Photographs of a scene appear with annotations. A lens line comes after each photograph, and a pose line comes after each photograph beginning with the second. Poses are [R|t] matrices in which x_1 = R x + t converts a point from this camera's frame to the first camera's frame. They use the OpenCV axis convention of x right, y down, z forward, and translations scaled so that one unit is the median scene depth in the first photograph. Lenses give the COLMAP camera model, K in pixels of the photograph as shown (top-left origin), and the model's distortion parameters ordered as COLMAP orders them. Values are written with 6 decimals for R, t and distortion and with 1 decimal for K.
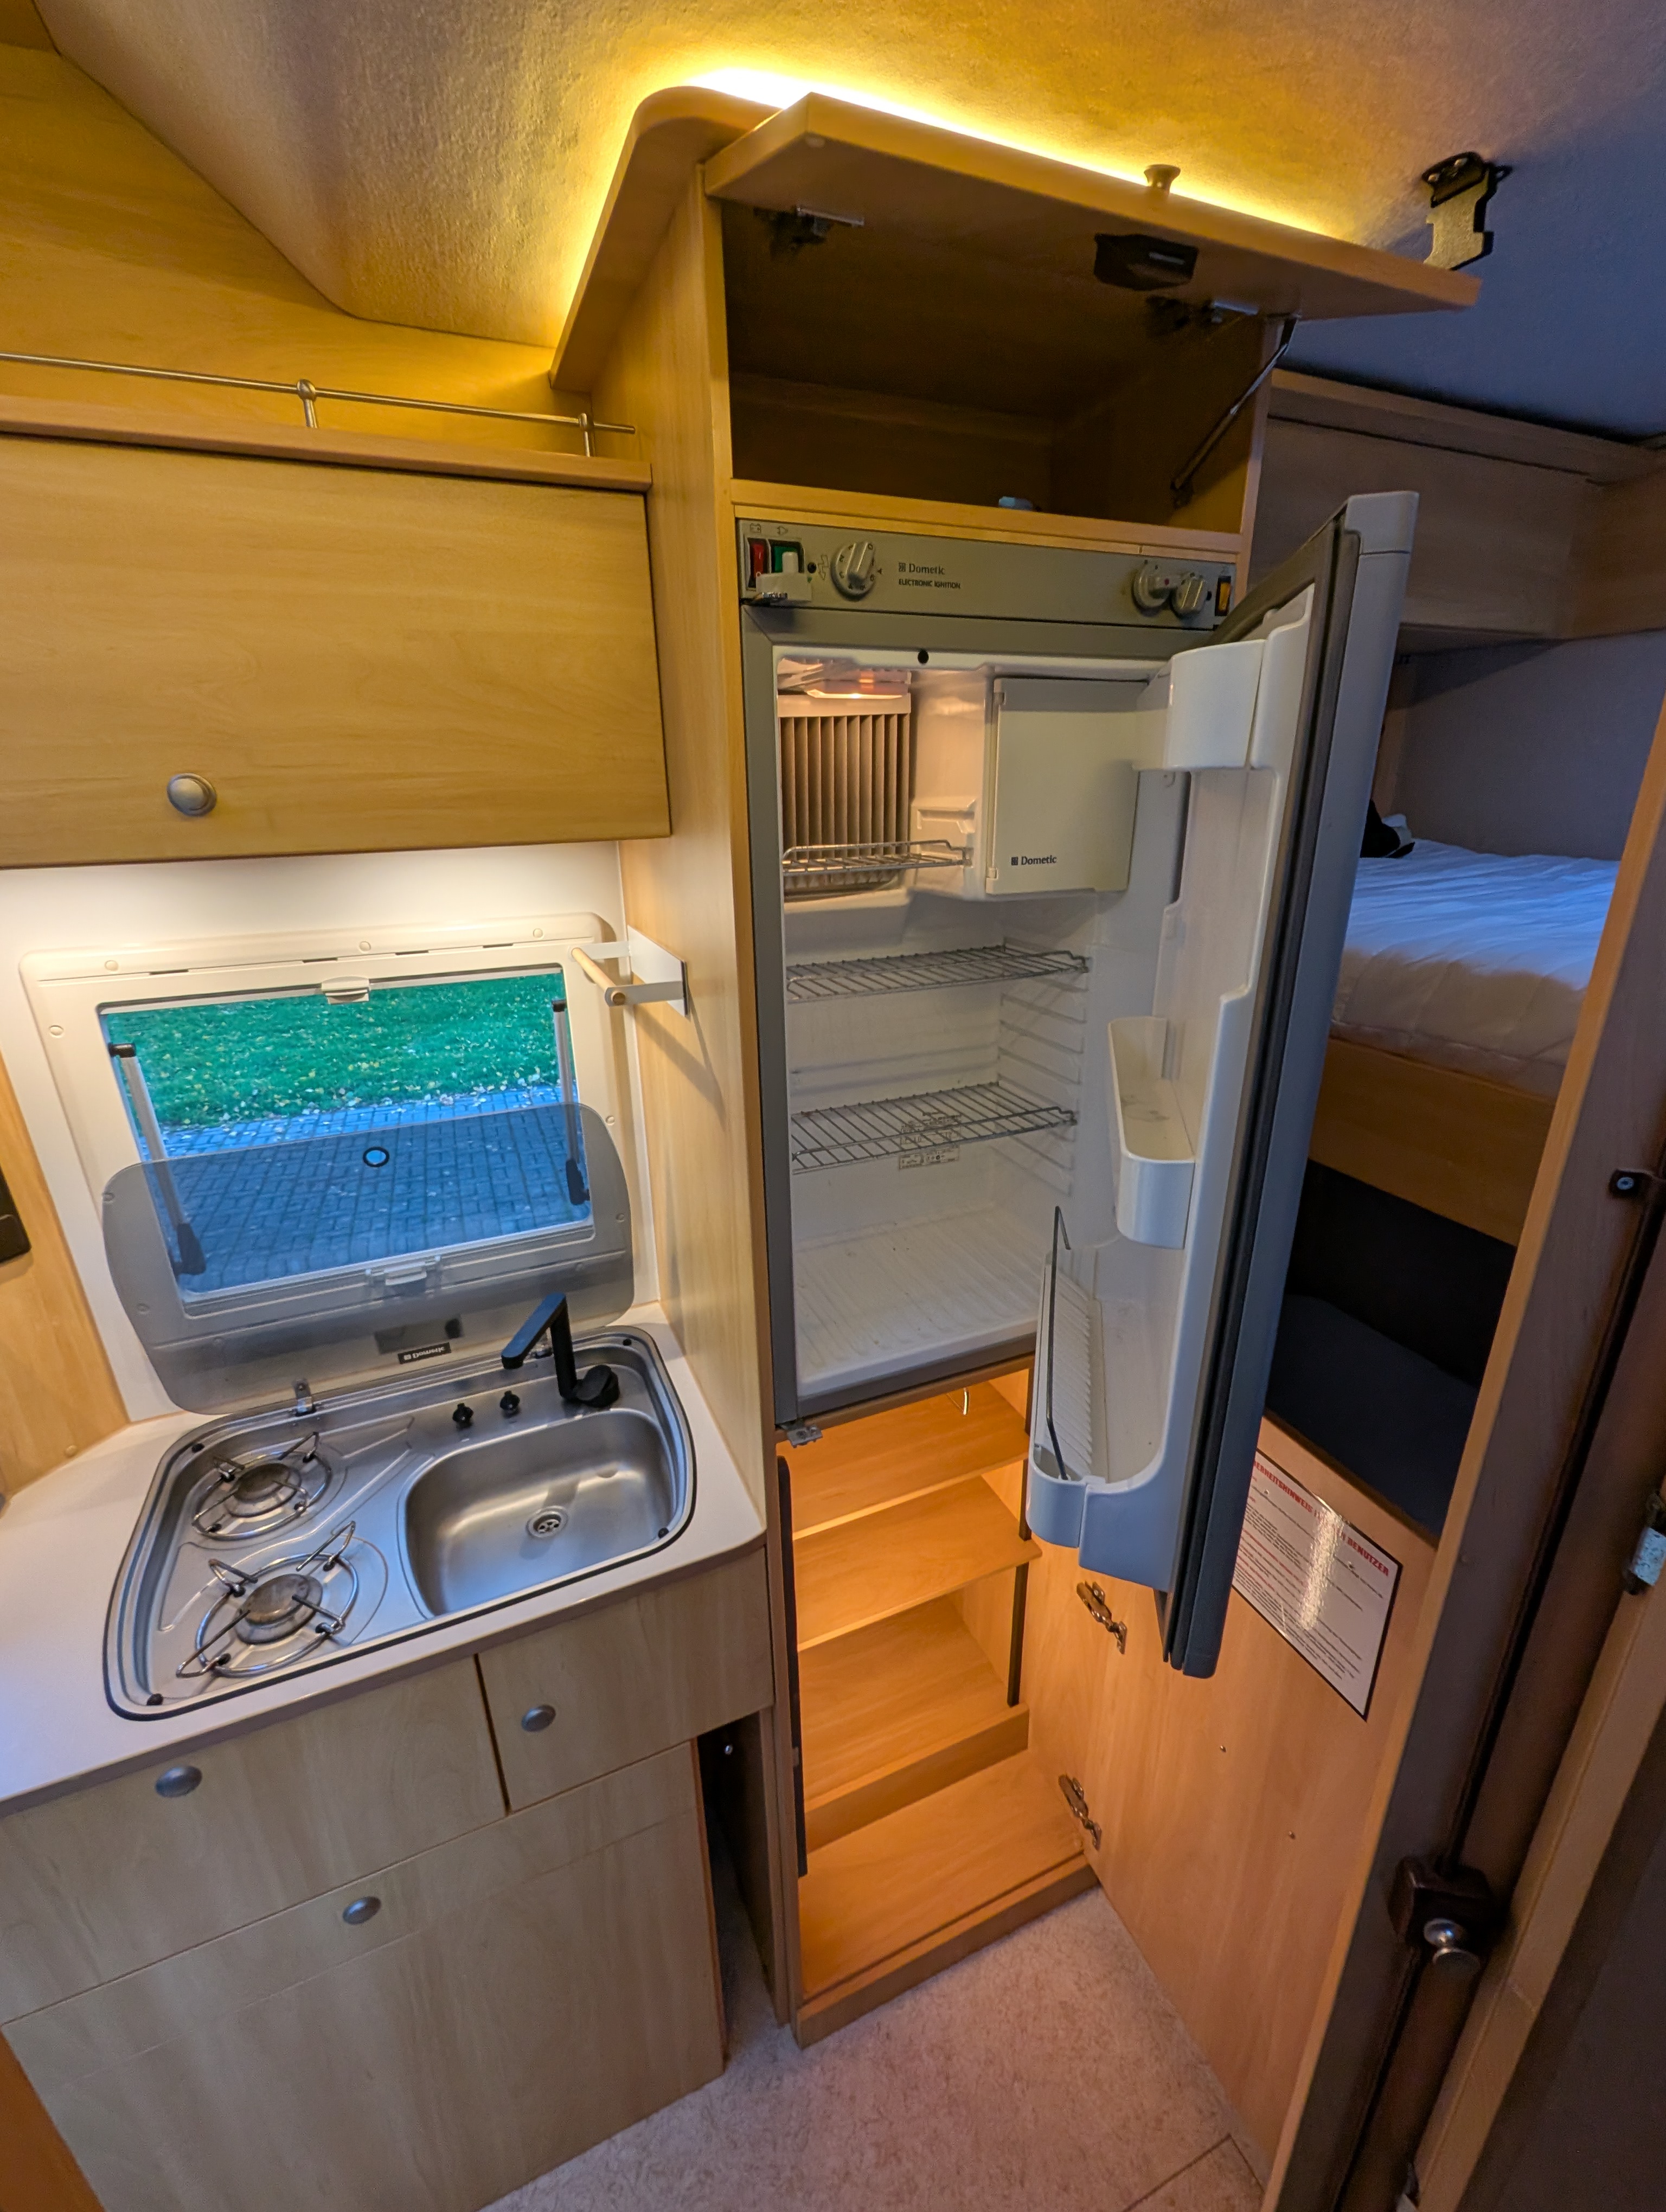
lens RADIAL K [[911.4, 0, 833.8], [0, 911.4, 1107.5], [0, 0, 1]] dist [0.003906, -0.002576]
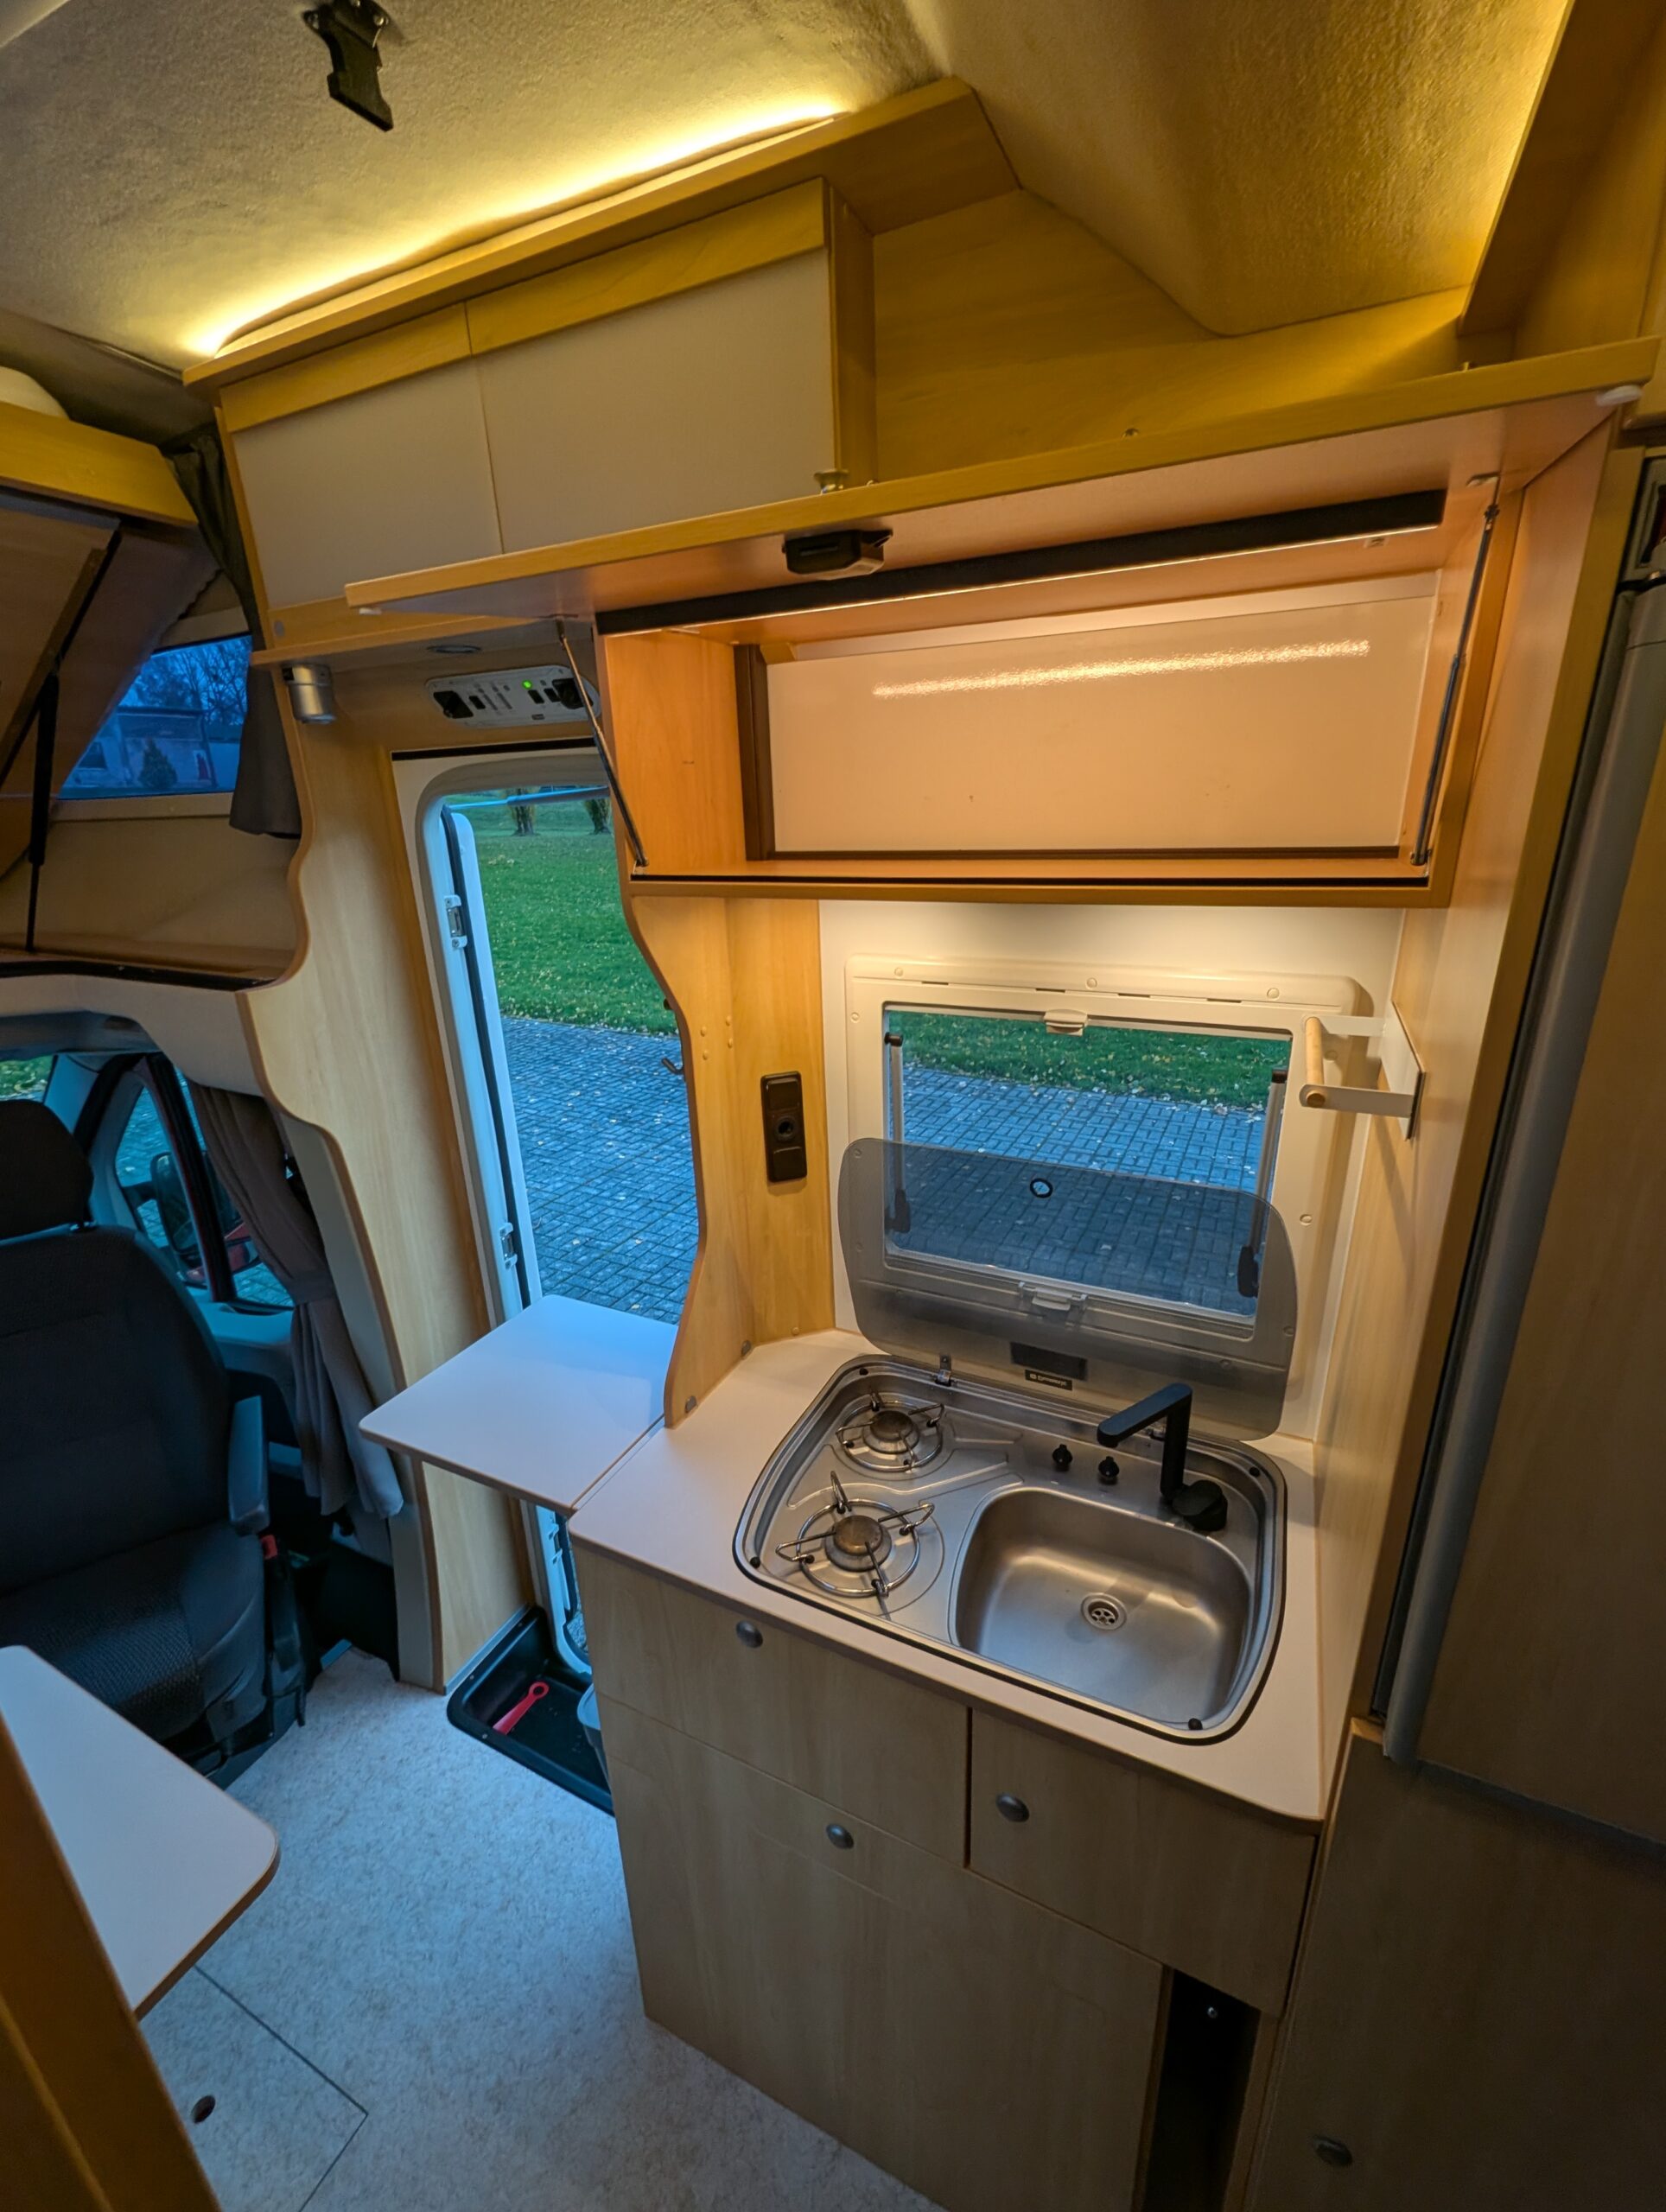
lens RADIAL K [[911.3, 0, 834.8], [0, 911.3, 1108.0], [0, 0, 1]] dist [0.003906, -0.002576]
pose [[0.658549, 0.238034, -0.713900, 0.048872], [-0.239630, 0.965606, 0.100909, -0.071402], [0.713366, 0.104618, 0.692939, 0.104599]]
